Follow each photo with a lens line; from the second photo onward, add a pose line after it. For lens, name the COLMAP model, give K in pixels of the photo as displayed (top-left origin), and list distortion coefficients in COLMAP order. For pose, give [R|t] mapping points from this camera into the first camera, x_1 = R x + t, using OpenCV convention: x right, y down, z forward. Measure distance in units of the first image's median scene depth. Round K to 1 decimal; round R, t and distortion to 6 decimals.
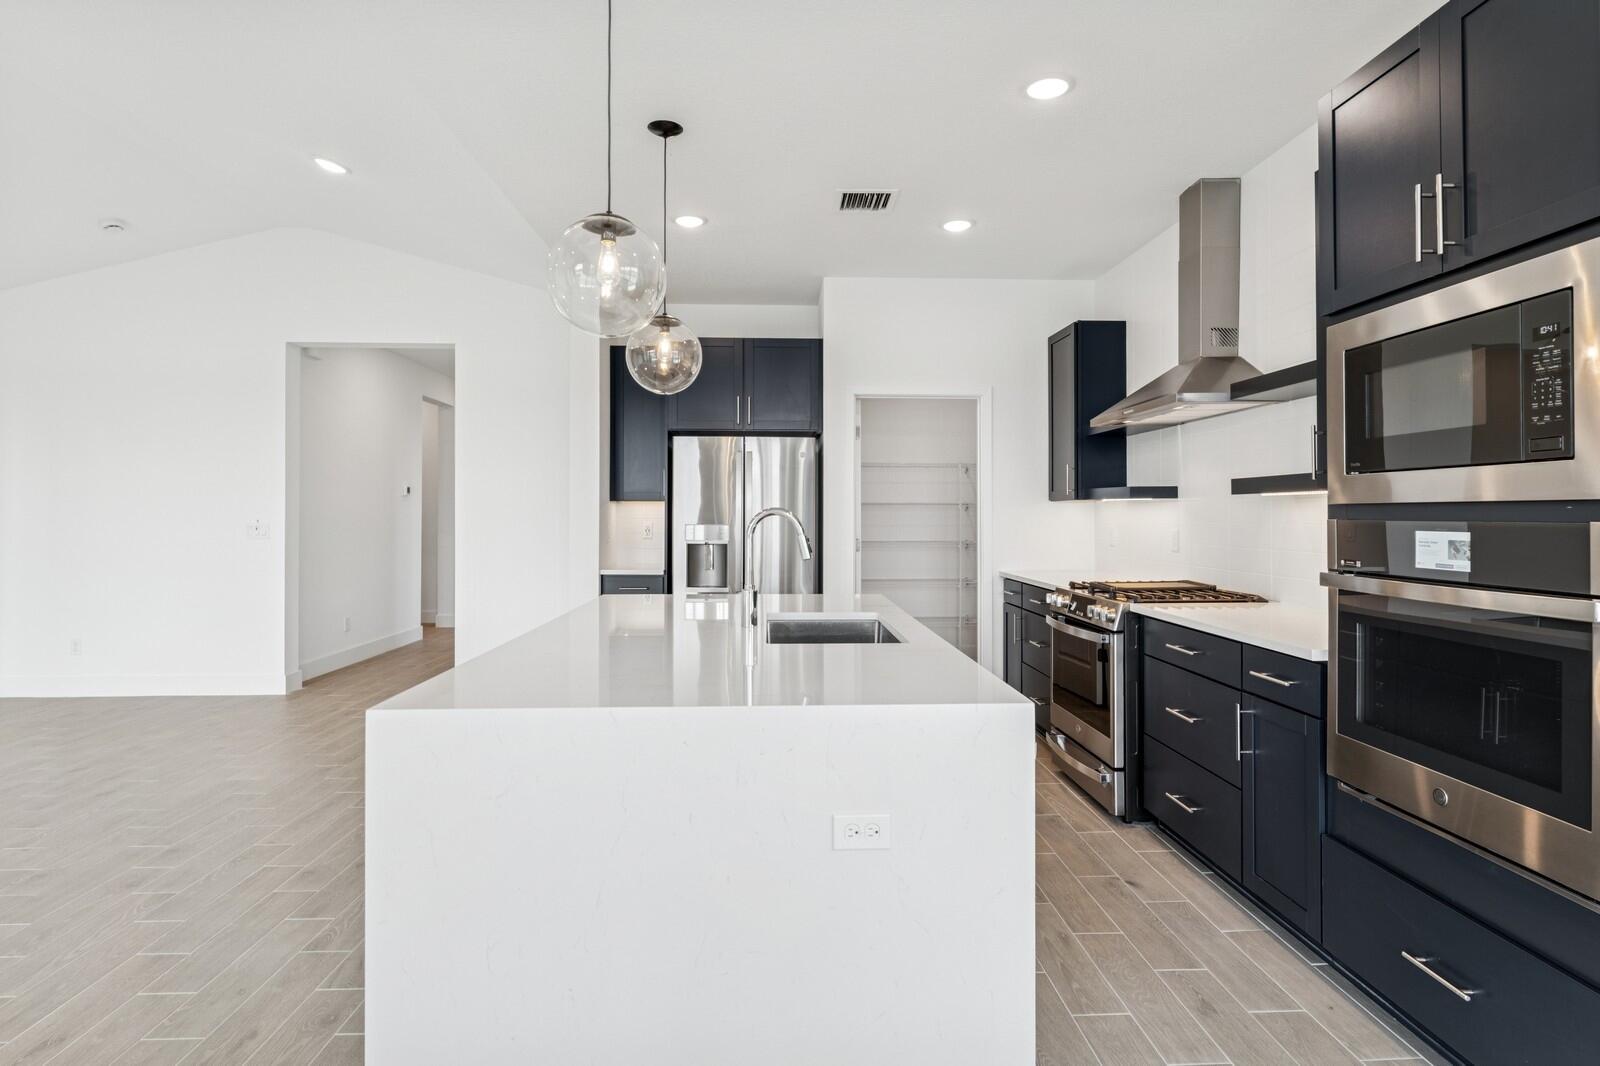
lens RADIAL K [[825.1, 0, 807.9], [0, 825.1, 510.2], [0, 0, 1]] dist [-0.000738, 0.000583]
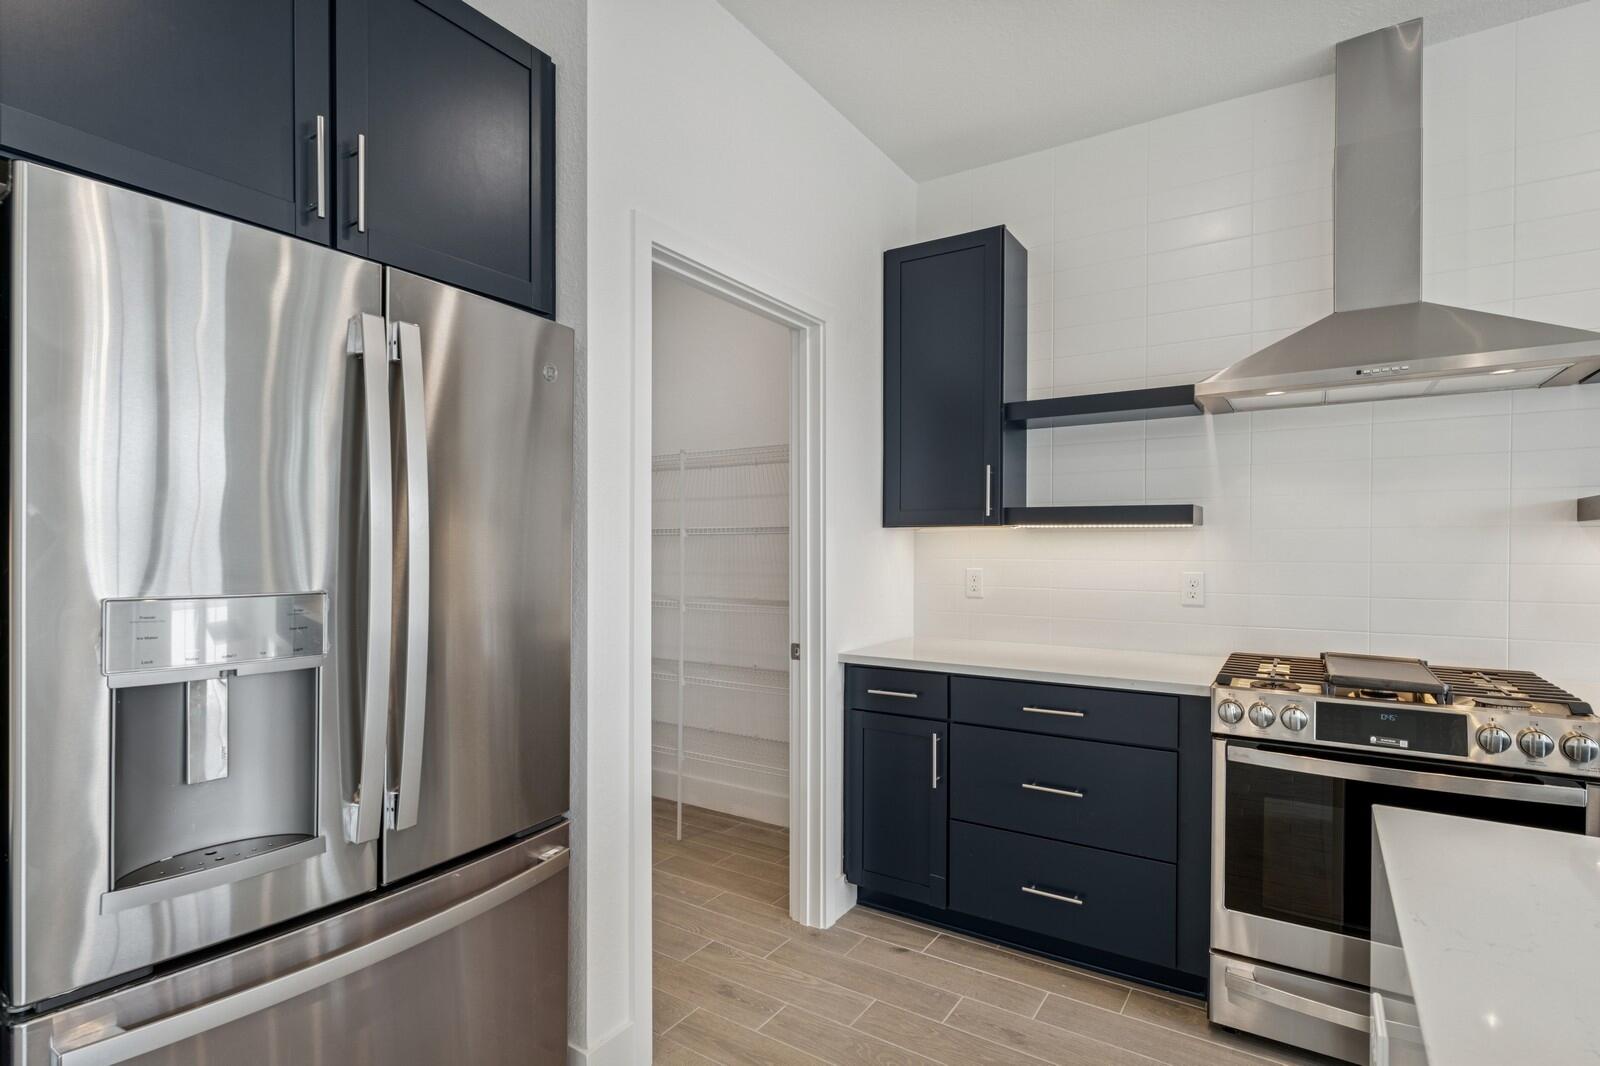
lens RADIAL K [[790.7, 0, 801.6], [0, 790.7, 550.0], [0, 0, 1]] dist [-0.001575, -0.000315]
pose [[0.585934, -0.002267, 0.810355, -0.278370], [-0.005960, 0.999957, 0.007107, 0.003030], [-0.810337, -0.008994, 0.585896, 0.979374]]
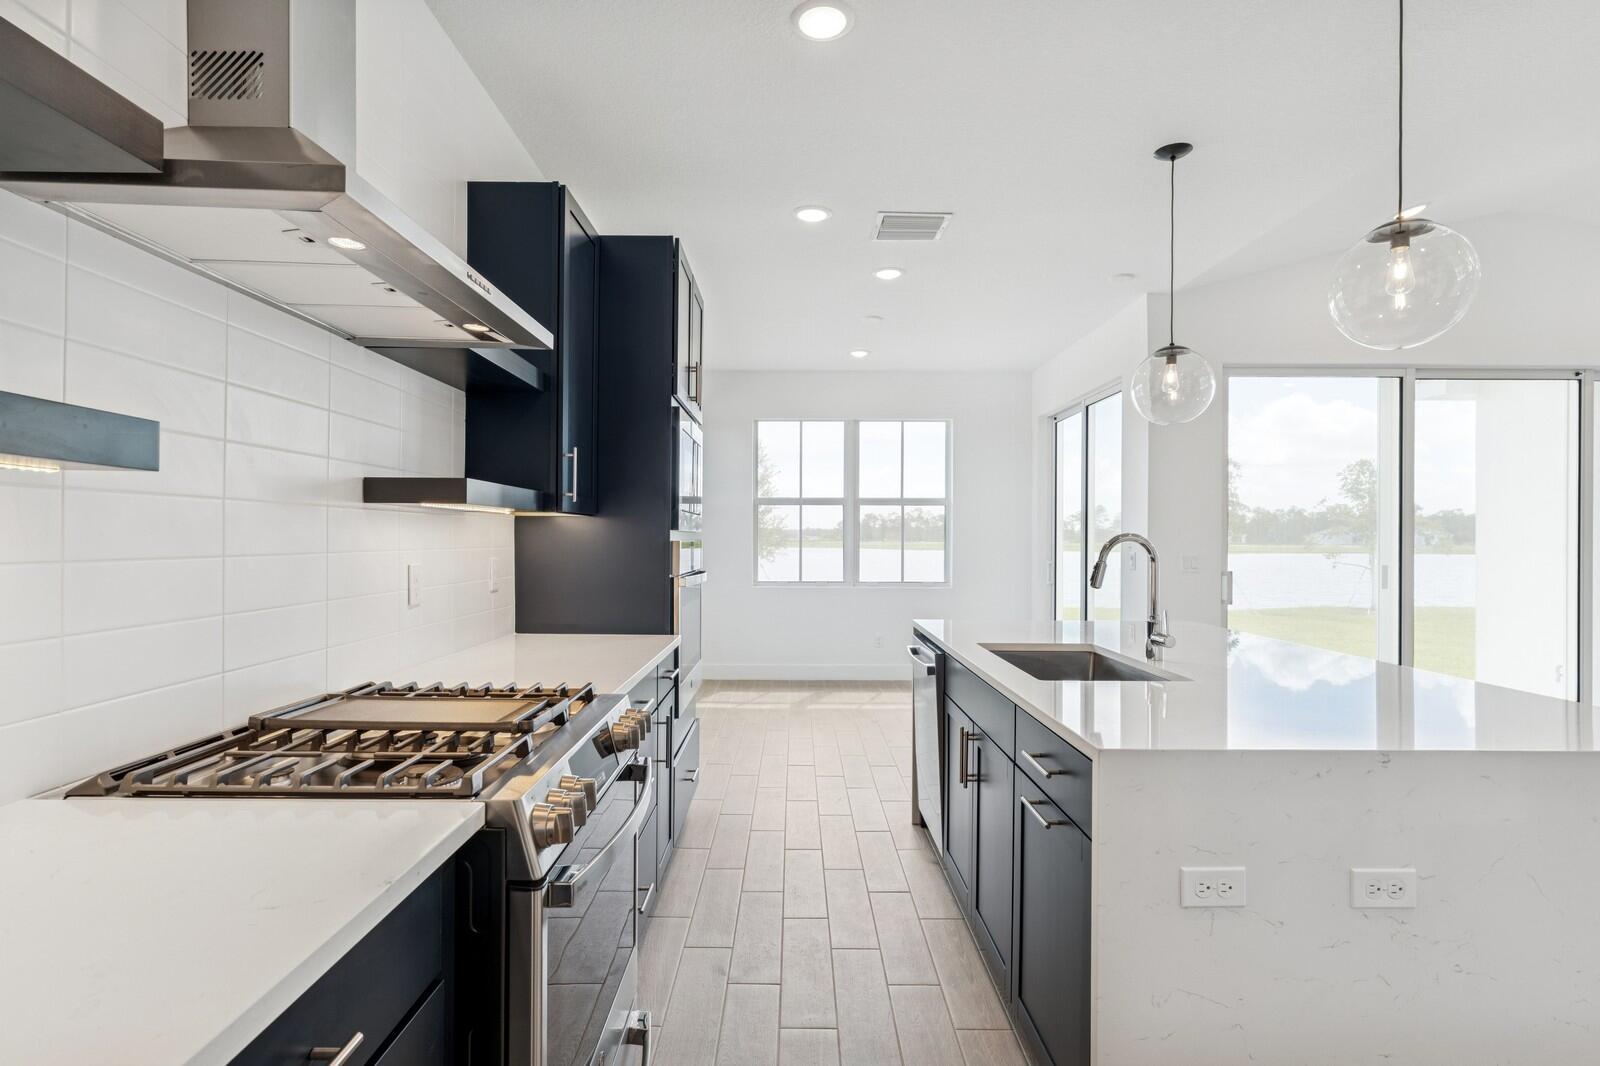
lens RADIAL K [[790.7, 0, 801.6], [0, 790.7, 550.0], [0, 0, 1]] dist [-0.001575, -0.000315]
pose [[-0.999230, -0.011405, 0.037552, 0.206535], [-0.011046, 0.999891, 0.009770, 0.005159], [-0.037660, 0.009348, -0.999247, 1.346531]]
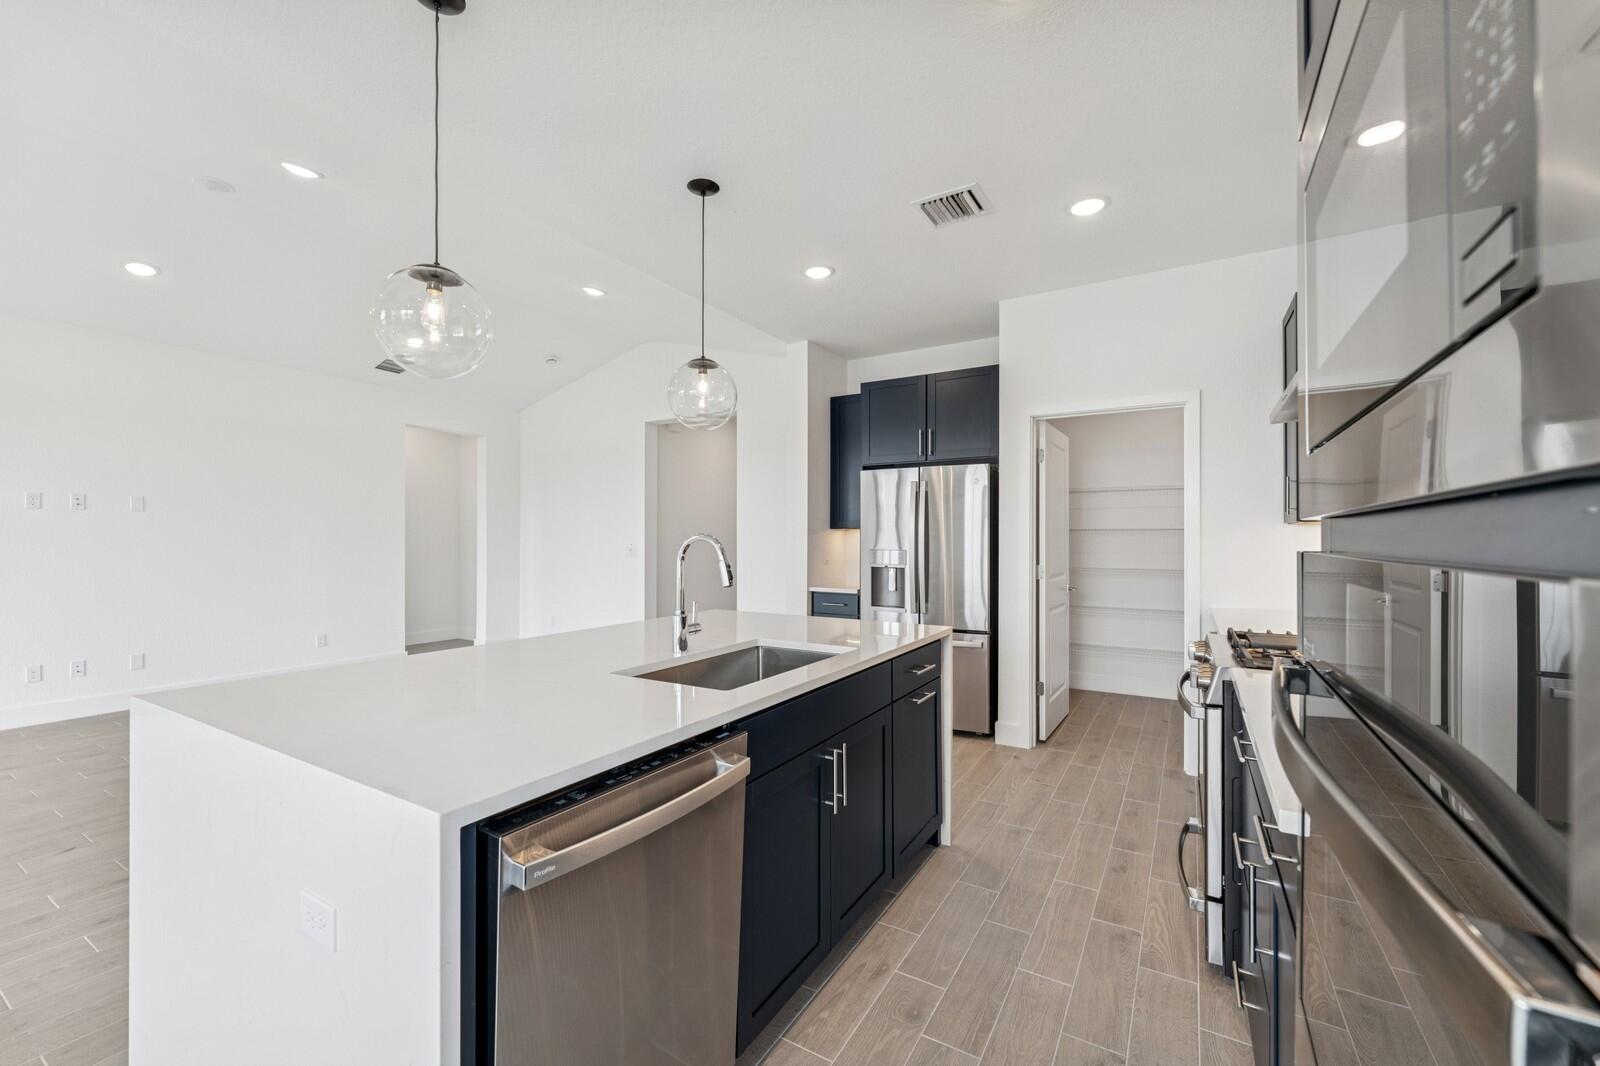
lens RADIAL K [[648.7, 0, 798.0], [0, 648.7, 539.4], [0, 0, 1]] dist [0.000210, -0.000191]
pose [[0.831528, -0.000627, -0.555482, 0.340961], [0.001803, 0.999997, 0.001571, 0.002507], [0.555480, -0.002308, 0.831527, 0.295033]]
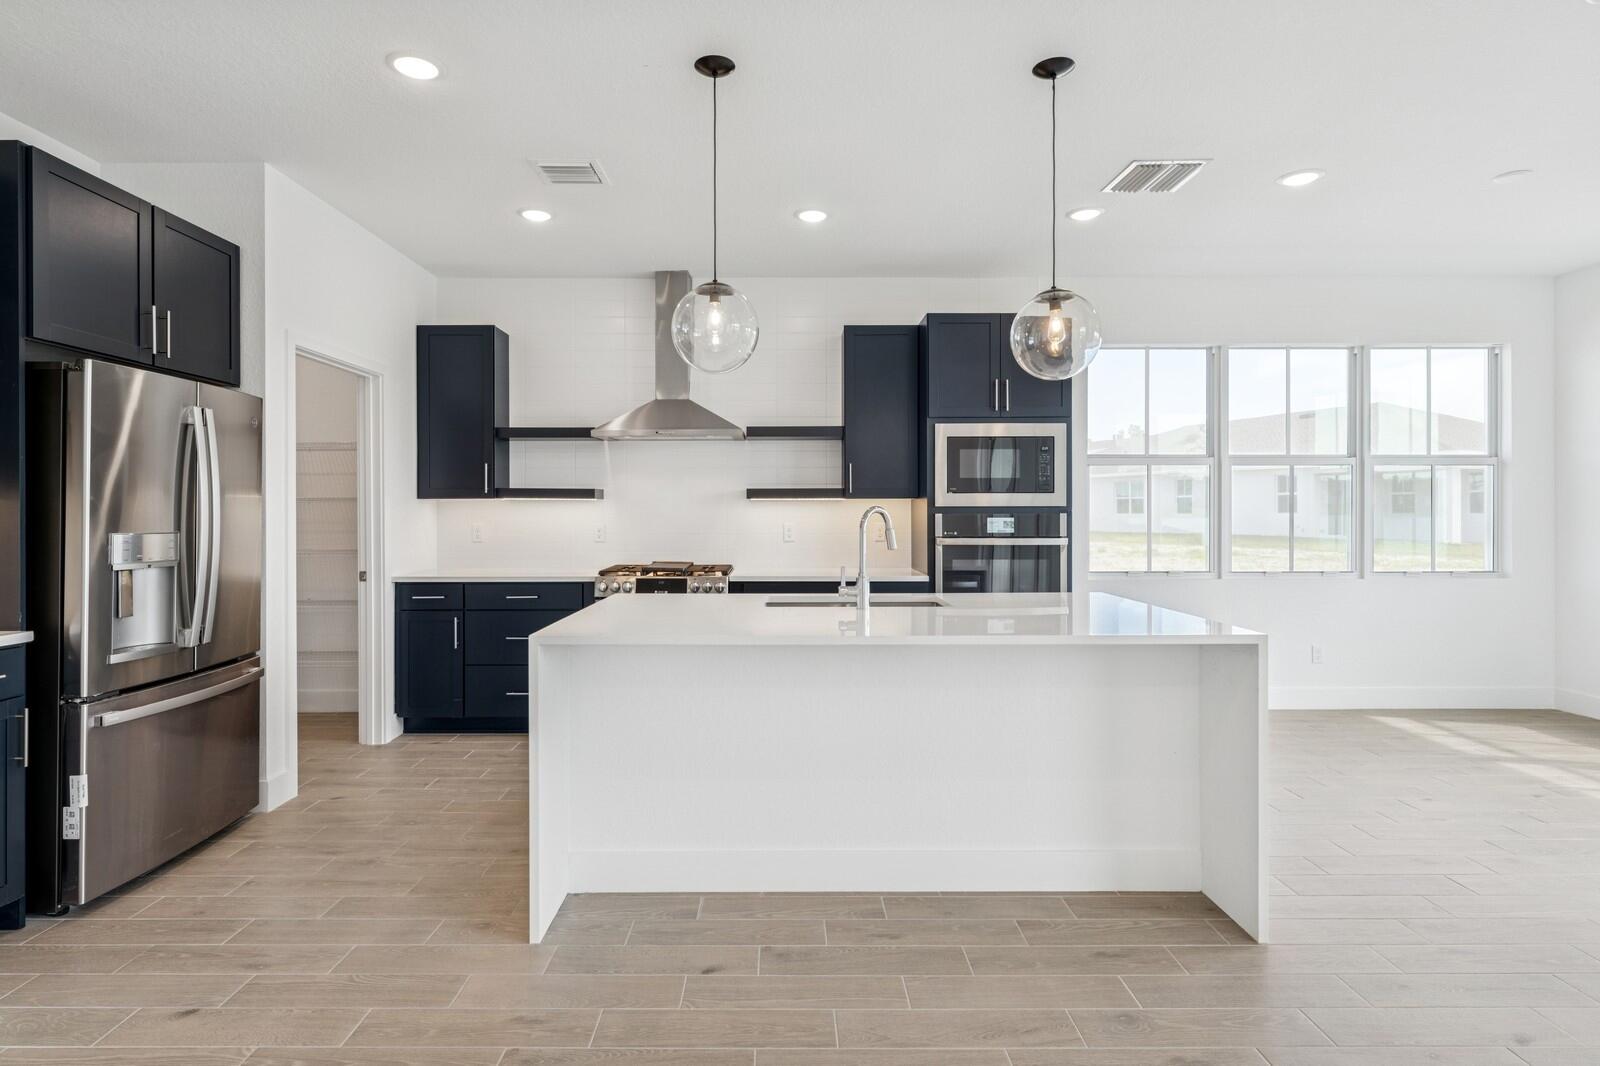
lens RADIAL K [[819.4, 0, 783.9], [0, 819.4, 514.3], [0, 0, 1]] dist [0.000551, -0.000113]
pose [[0.044410, -0.003883, 0.999006, -0.856824], [-0.002490, 0.999989, 0.003998, 0.003142], [-0.999010, -0.002665, 0.044400, 0.740896]]
